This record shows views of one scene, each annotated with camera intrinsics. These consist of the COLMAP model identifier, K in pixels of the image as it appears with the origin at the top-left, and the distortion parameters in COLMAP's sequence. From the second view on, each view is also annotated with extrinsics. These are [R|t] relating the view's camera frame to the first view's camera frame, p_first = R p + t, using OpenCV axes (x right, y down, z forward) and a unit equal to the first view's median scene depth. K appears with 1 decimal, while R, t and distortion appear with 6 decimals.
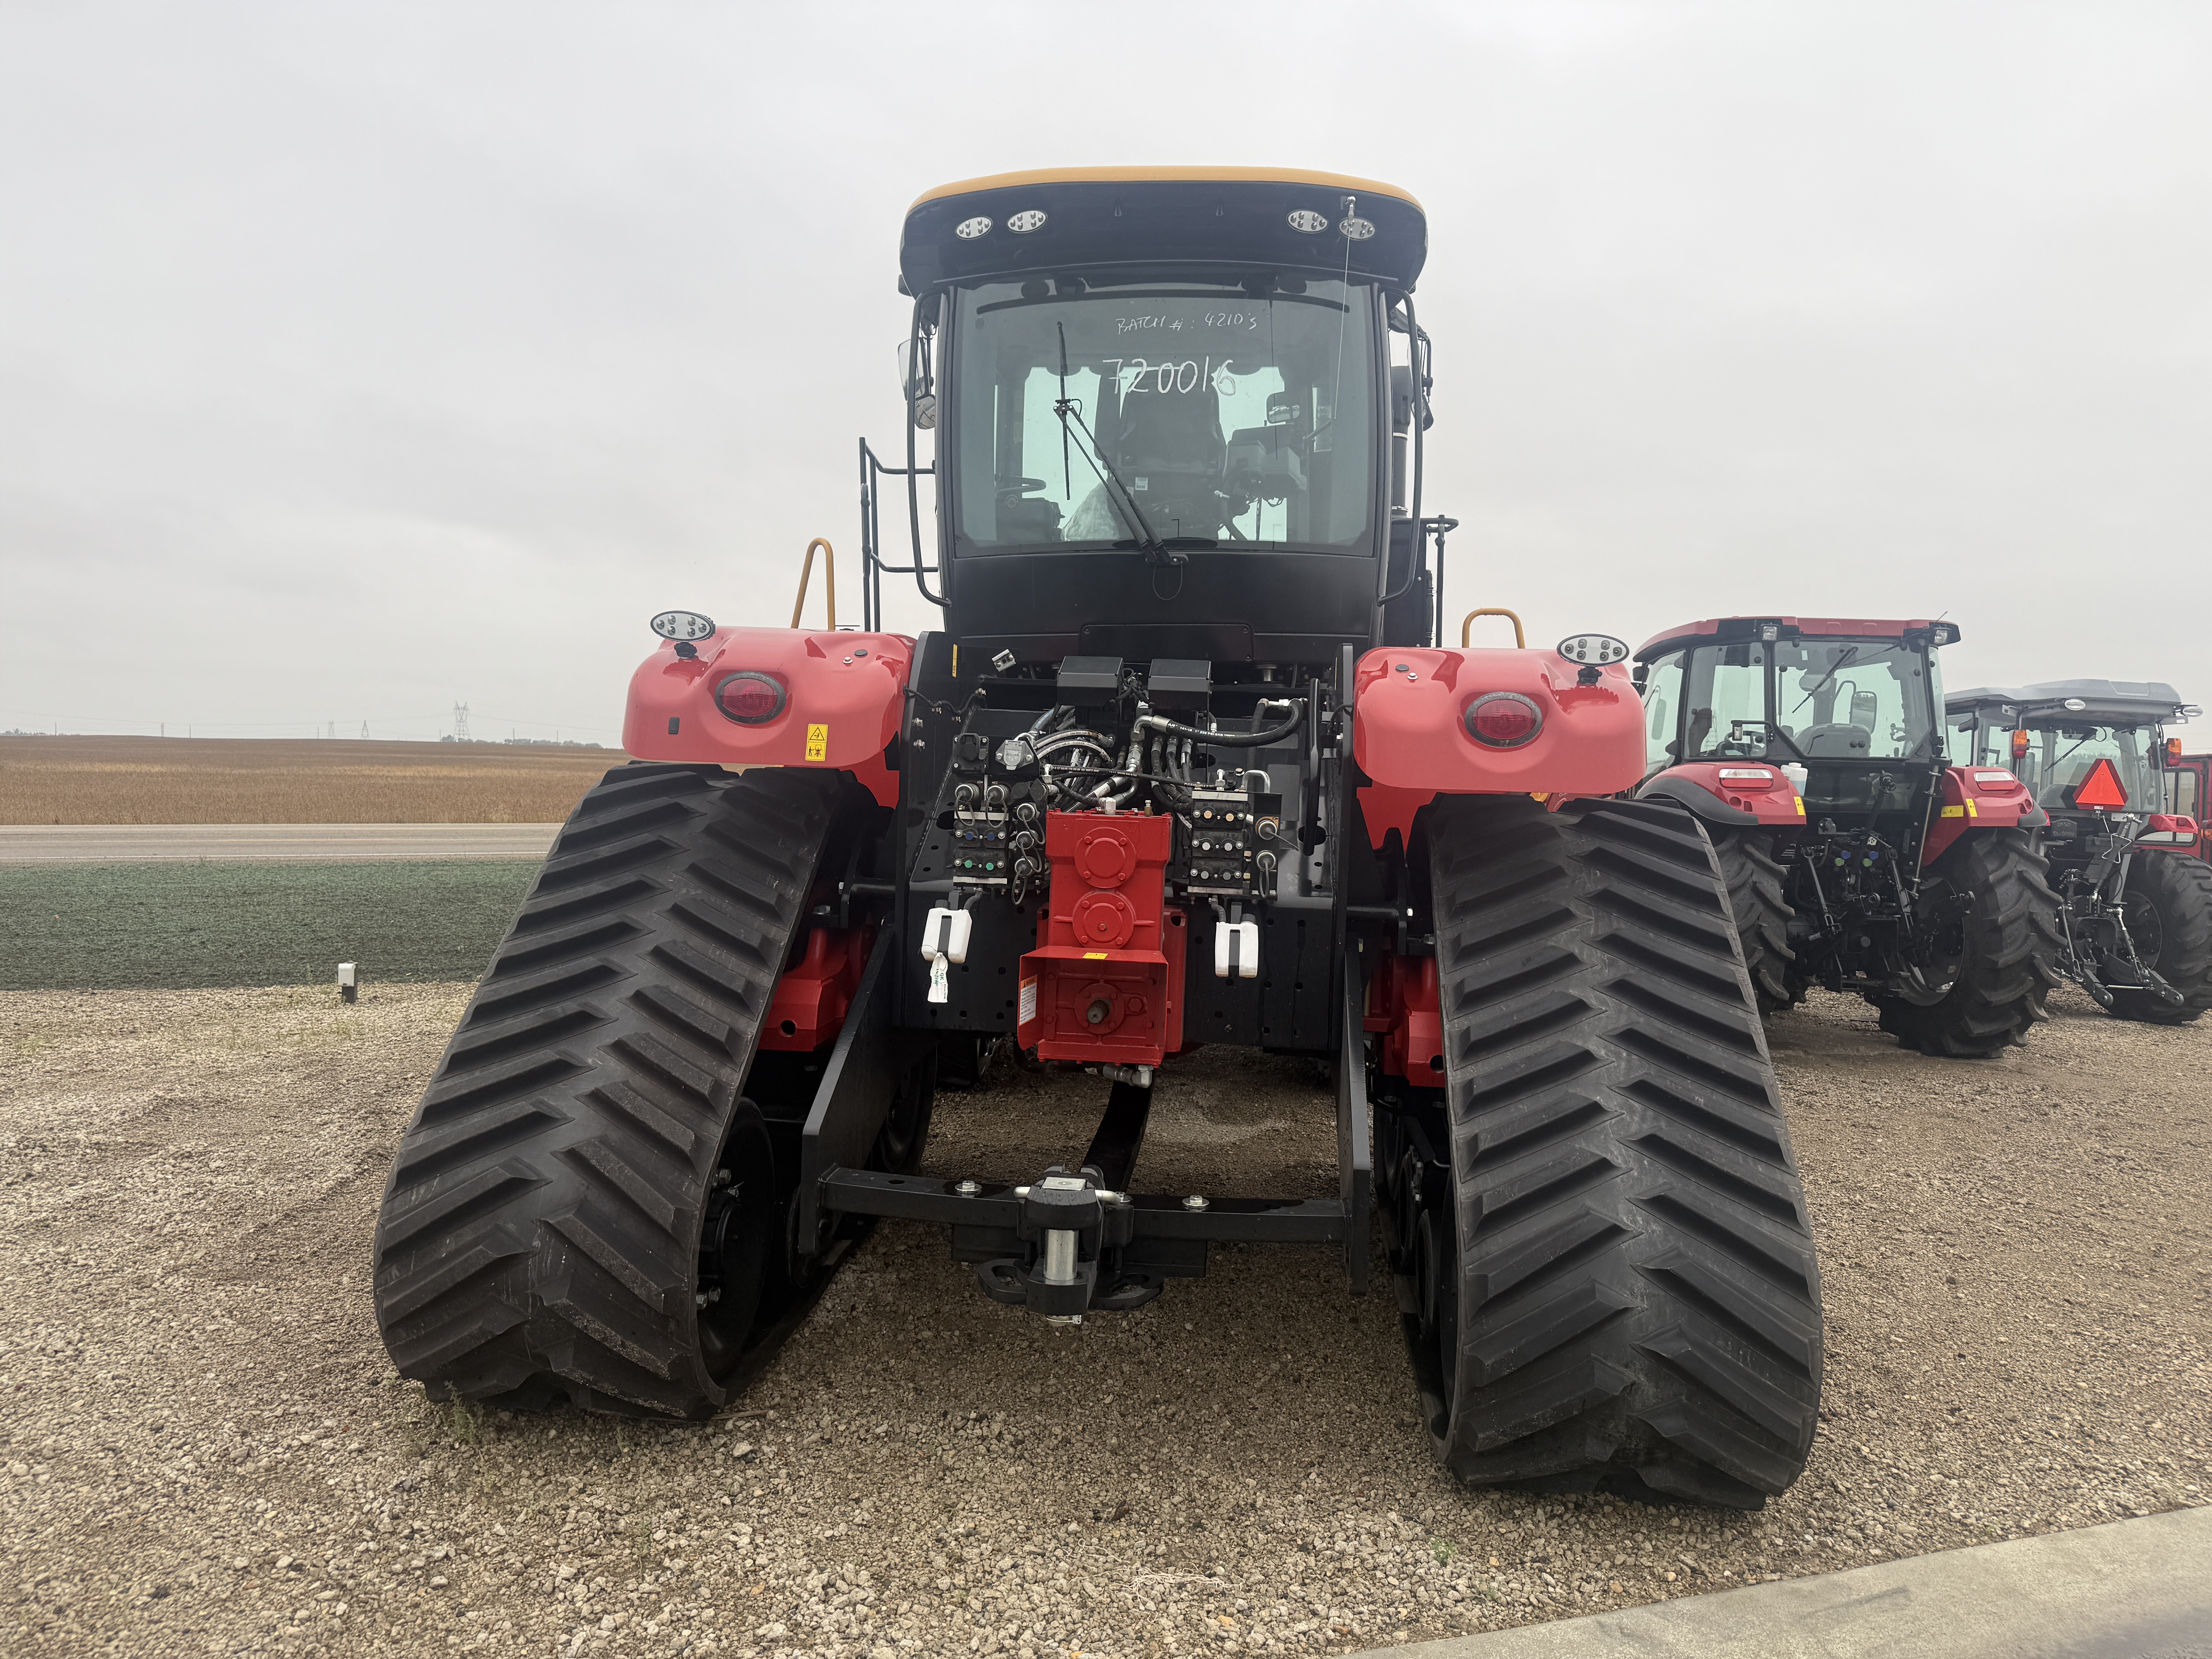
lens RADIAL K [[1634.0, 0, 1106.0], [0, 1634.0, 829.5], [0, 0, 1]] dist [0.149966, -0.000427]
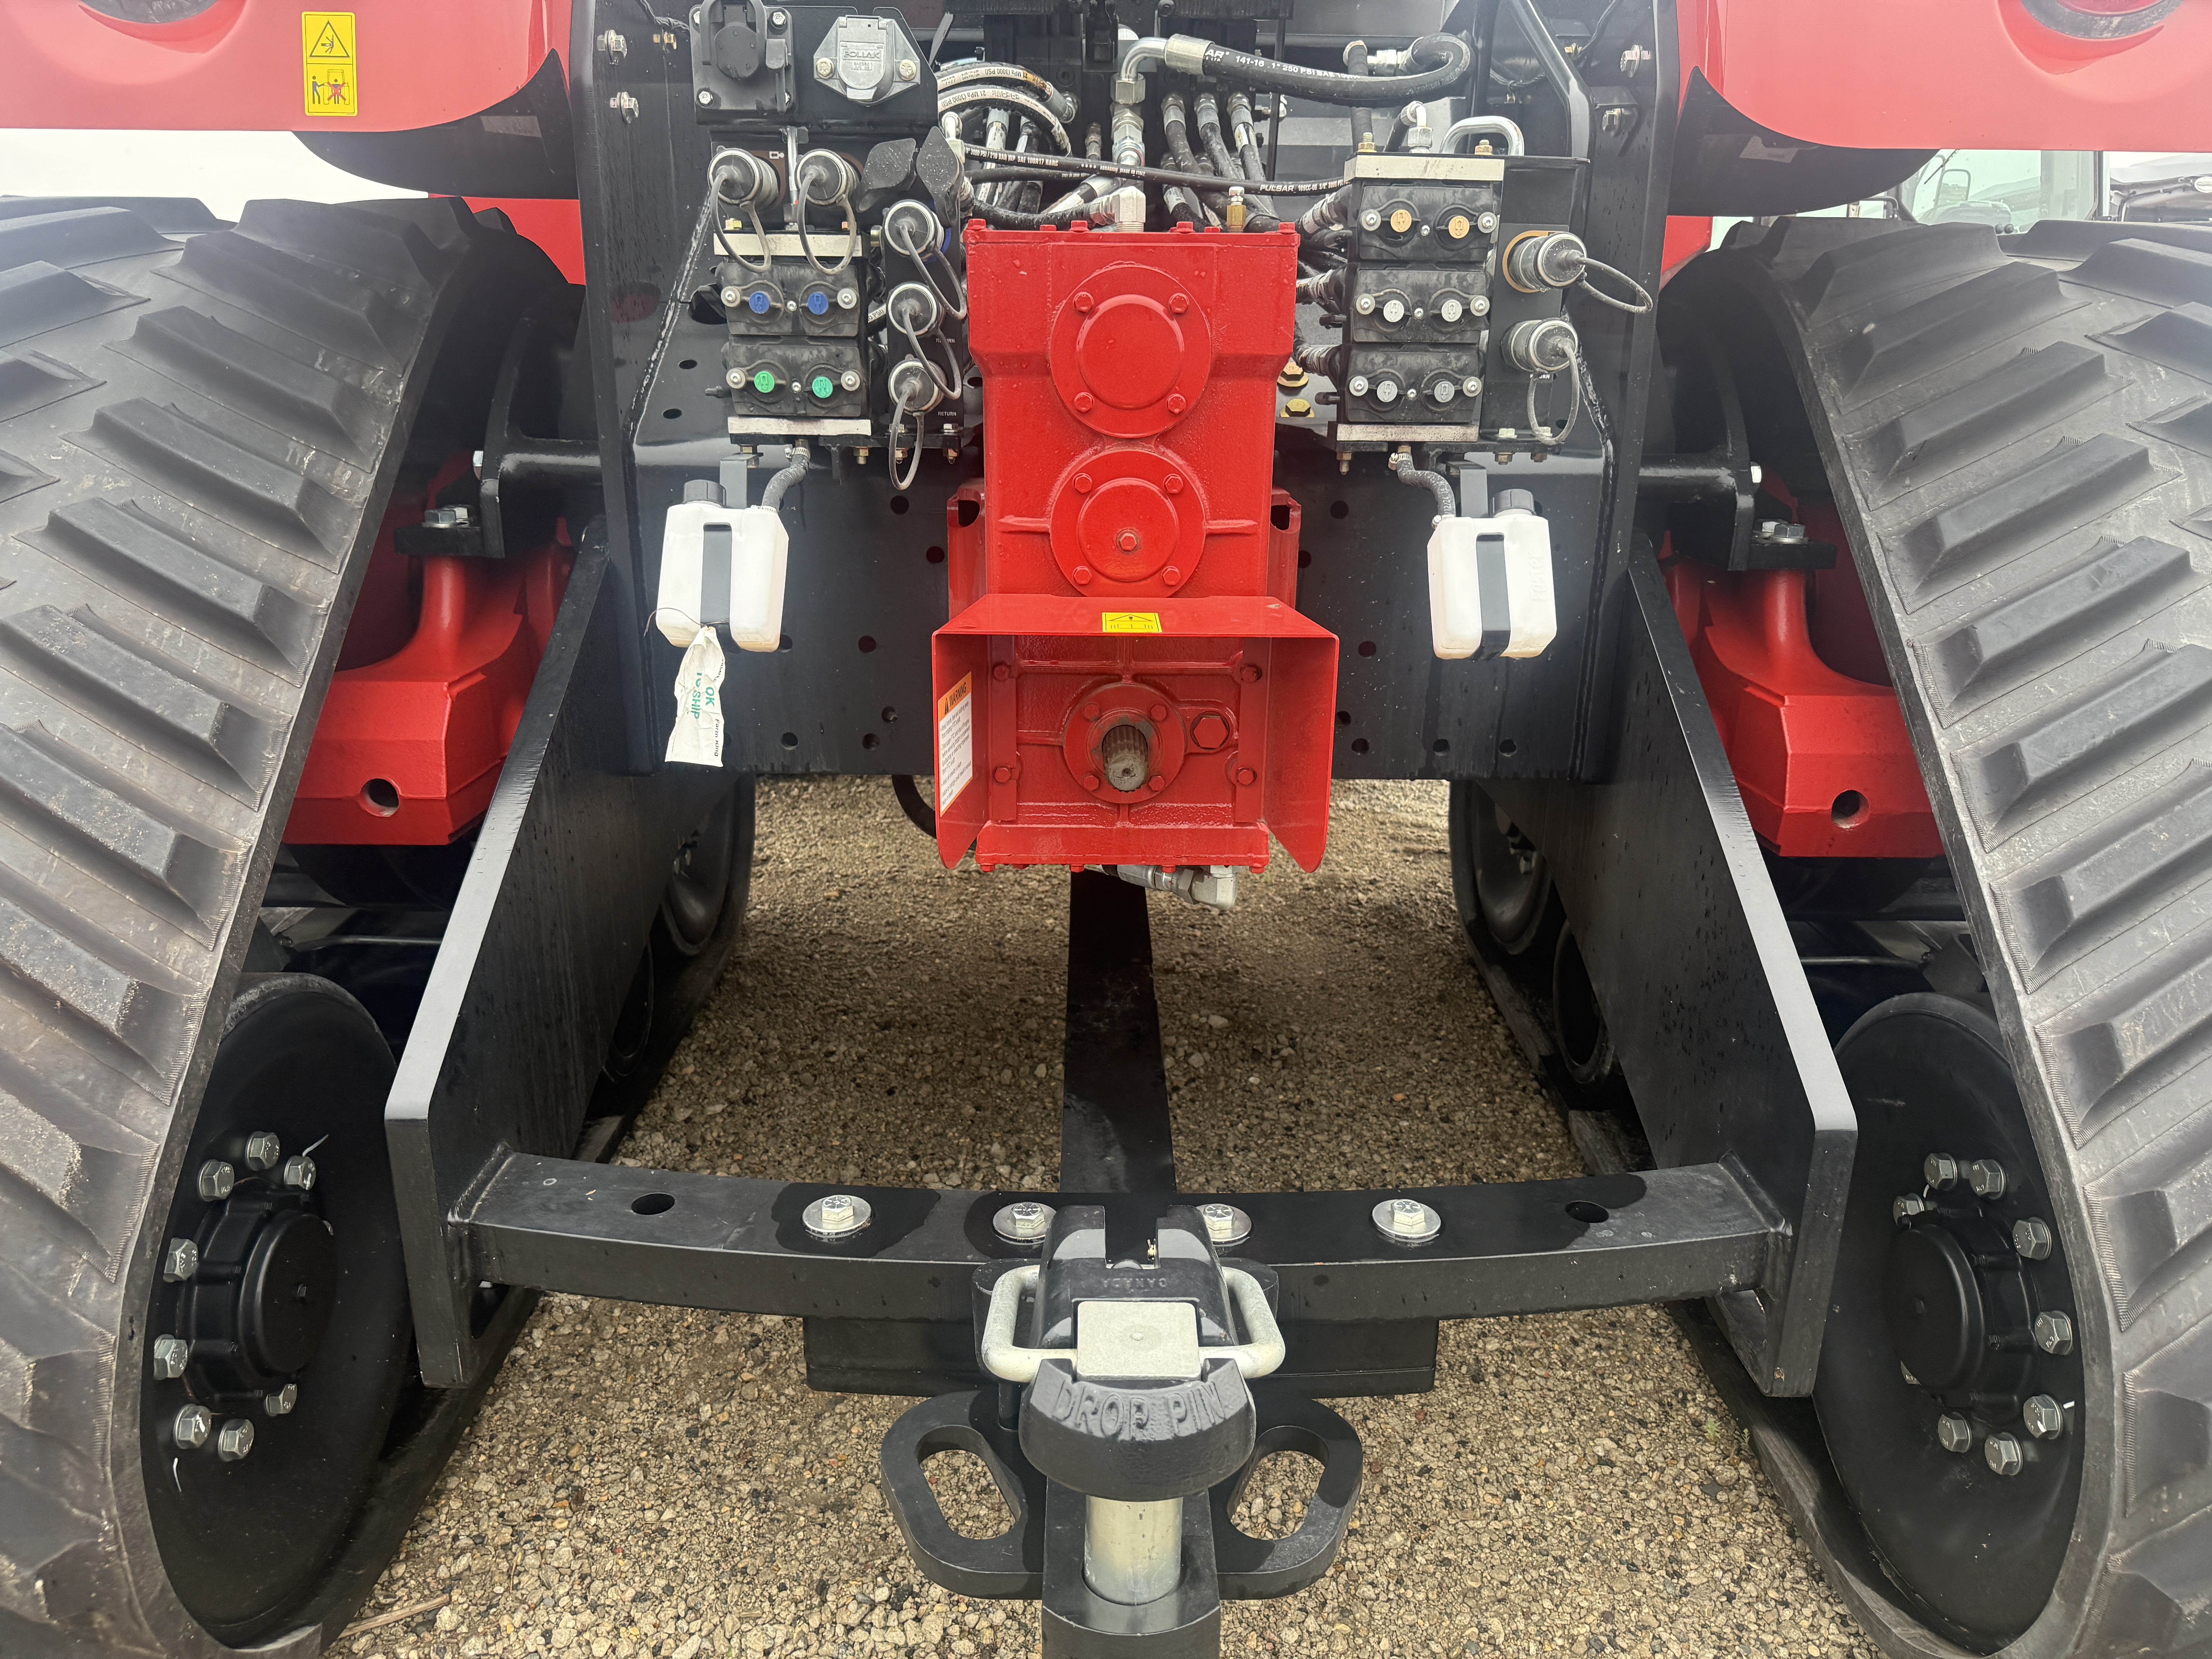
lens RADIAL K [[1589.1, 0, 1109.4], [0, 1589.1, 865.2], [0, 0, 1]] dist [0.109784, -0.179146]
pose [[0.993414, -0.059032, 0.098199, -0.047714], [0.030399, 0.962139, 0.270860, 0.030155], [-0.110470, -0.266092, 0.957597, 0.601507]]
